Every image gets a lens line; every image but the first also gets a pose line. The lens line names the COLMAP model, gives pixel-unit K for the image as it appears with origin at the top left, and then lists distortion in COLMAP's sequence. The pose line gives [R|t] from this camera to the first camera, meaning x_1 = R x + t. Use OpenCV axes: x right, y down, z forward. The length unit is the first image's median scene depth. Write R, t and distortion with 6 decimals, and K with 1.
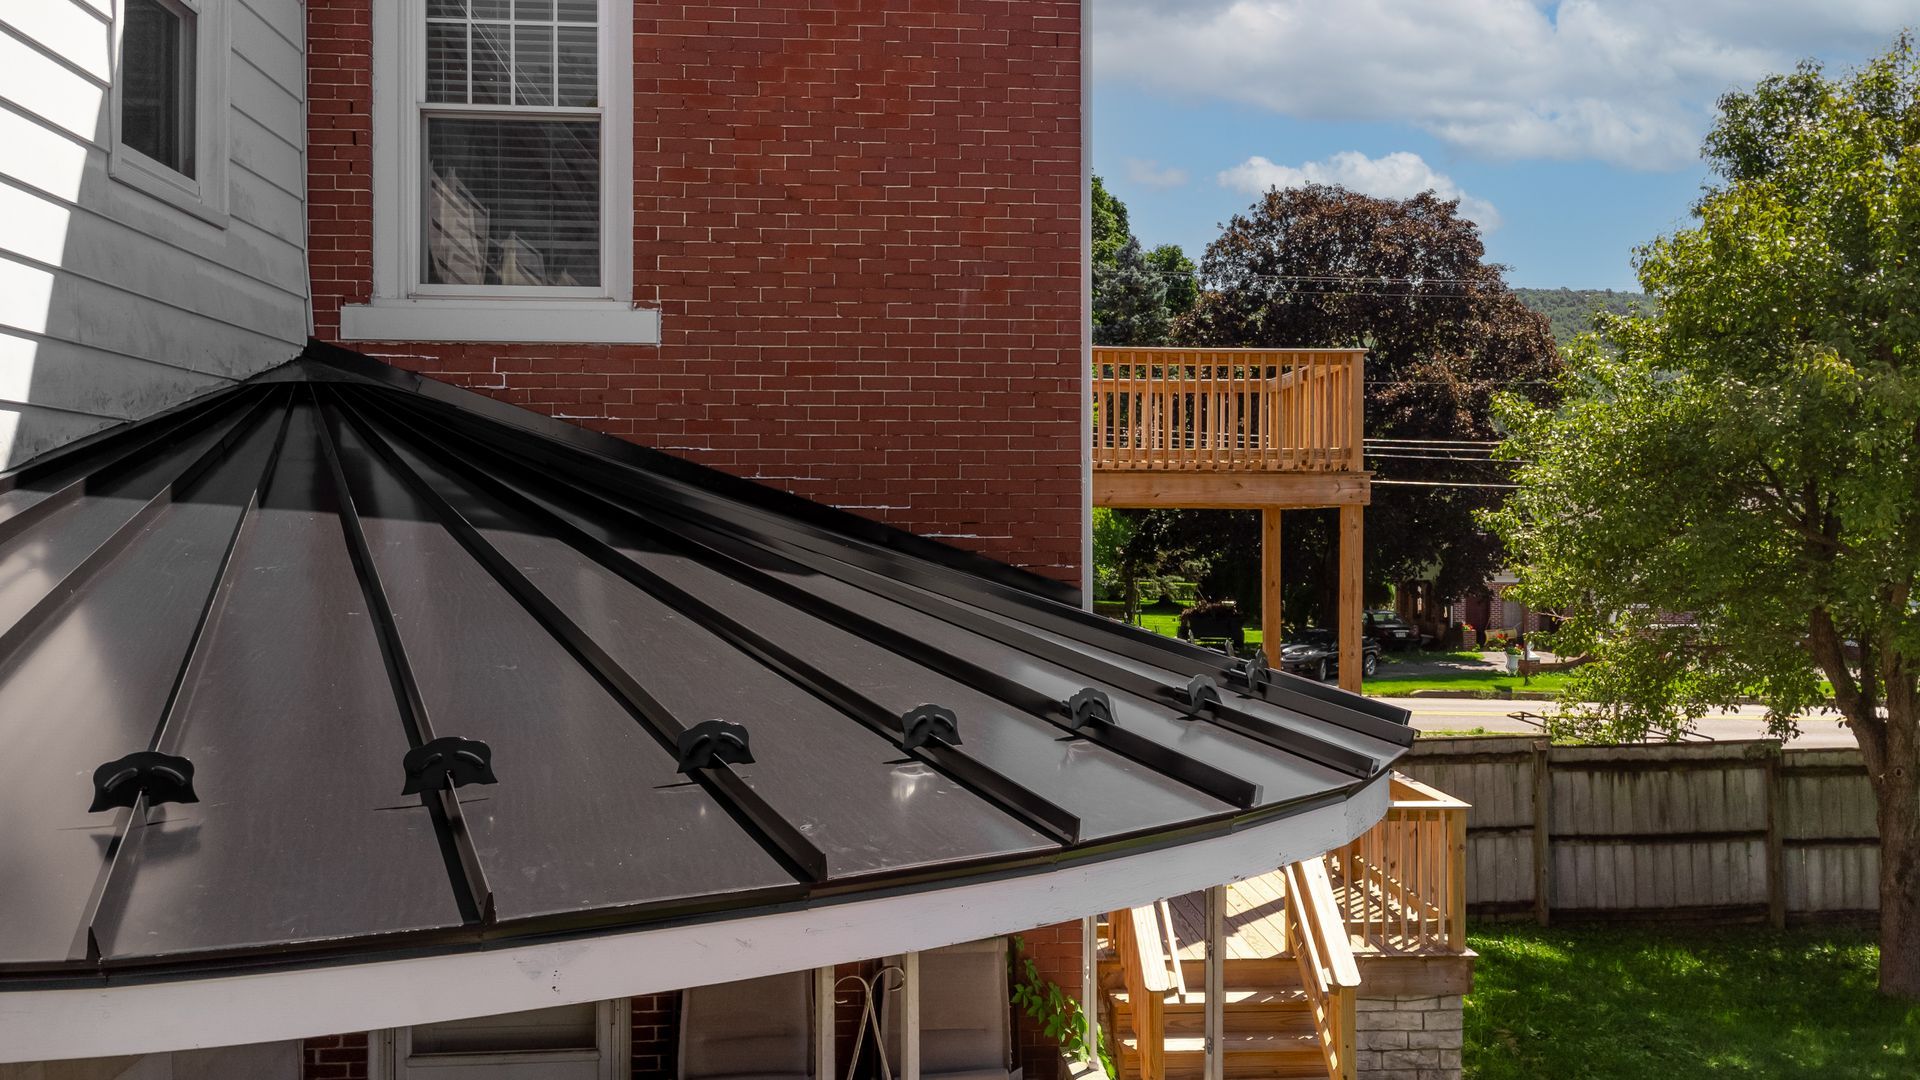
lens RADIAL K [[1389.3, 0, 959.1], [0, 1389.3, 519.5], [0, 0, 1]] dist [0.040894, -0.039264]
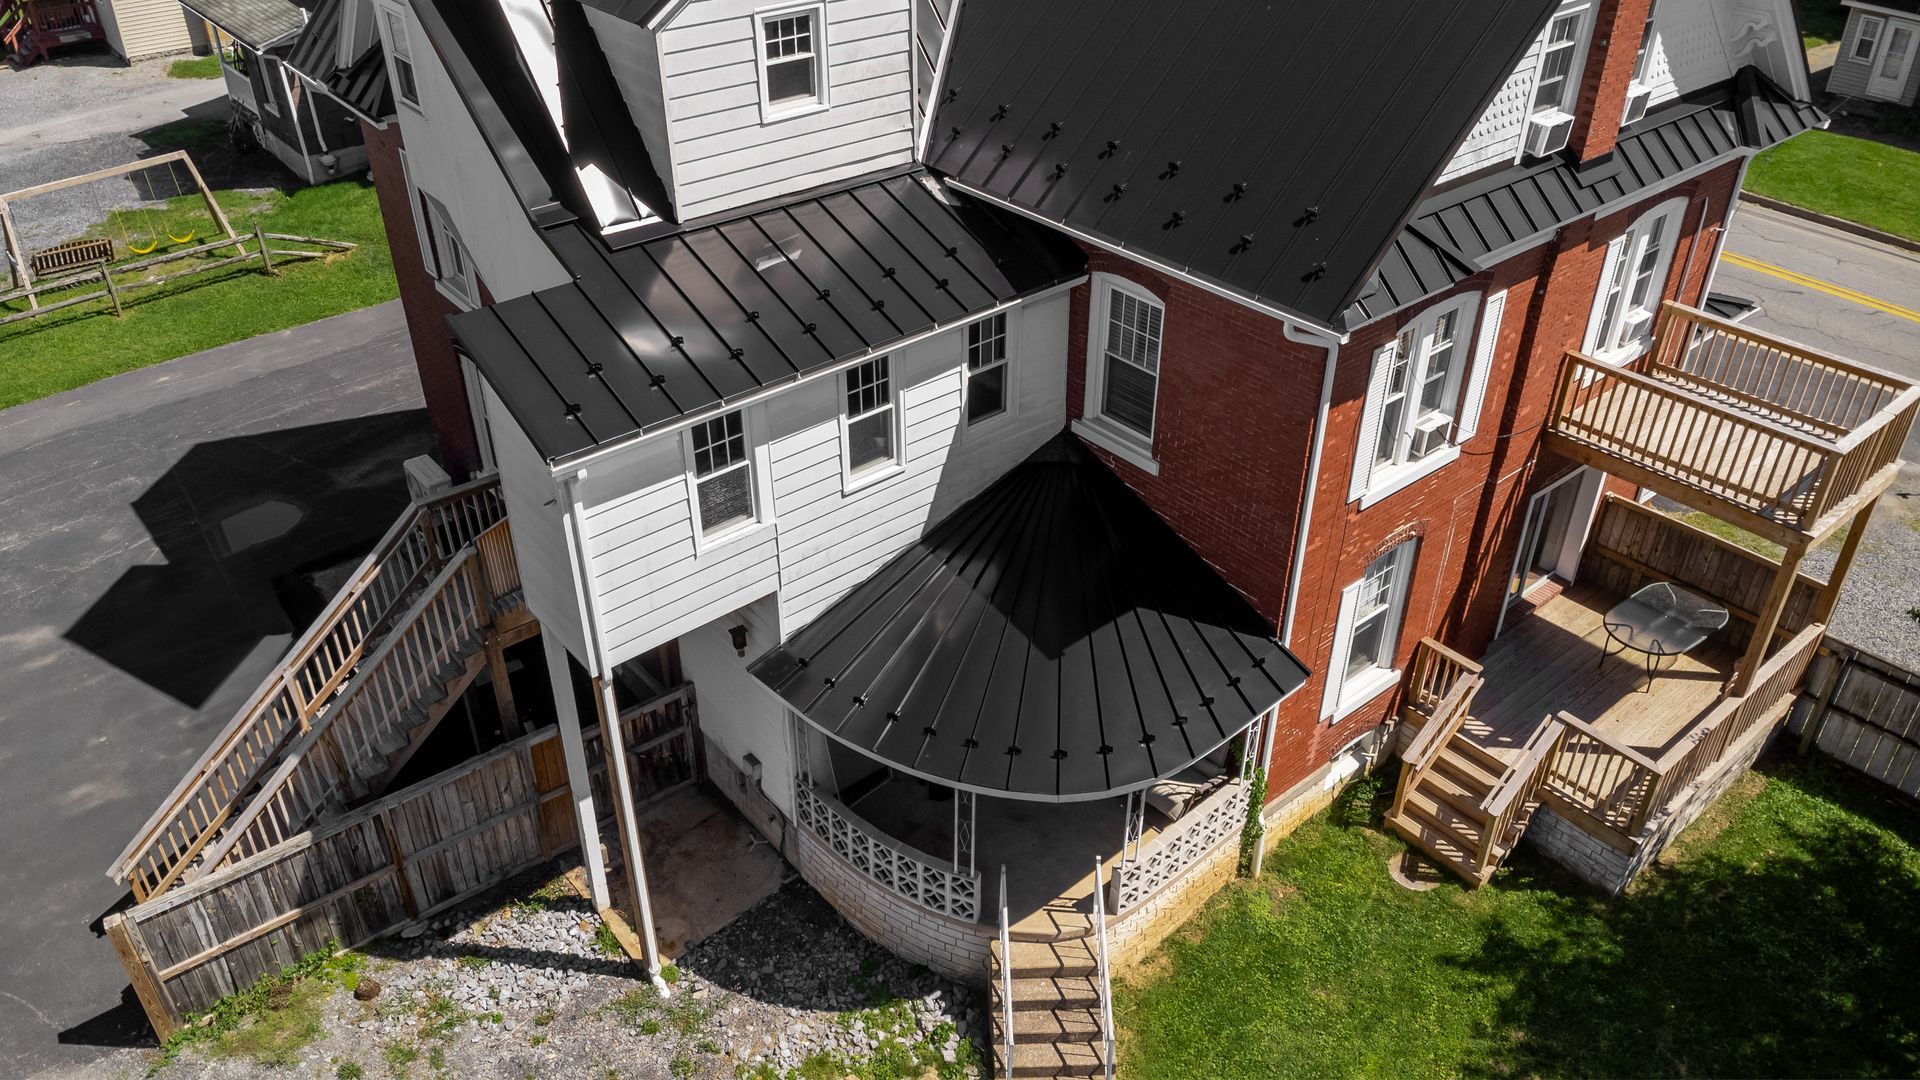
lens RADIAL K [[1389.3, 0, 961.9], [0, 1389.3, 535.3], [0, 0, 1]] dist [0.040894, -0.039264]
pose [[0.581603, 0.444142, -0.681525, 1.569966], [-0.001033, 0.838199, 0.545363, -1.653574], [0.813472, -0.316481, 0.487958, -0.628063]]
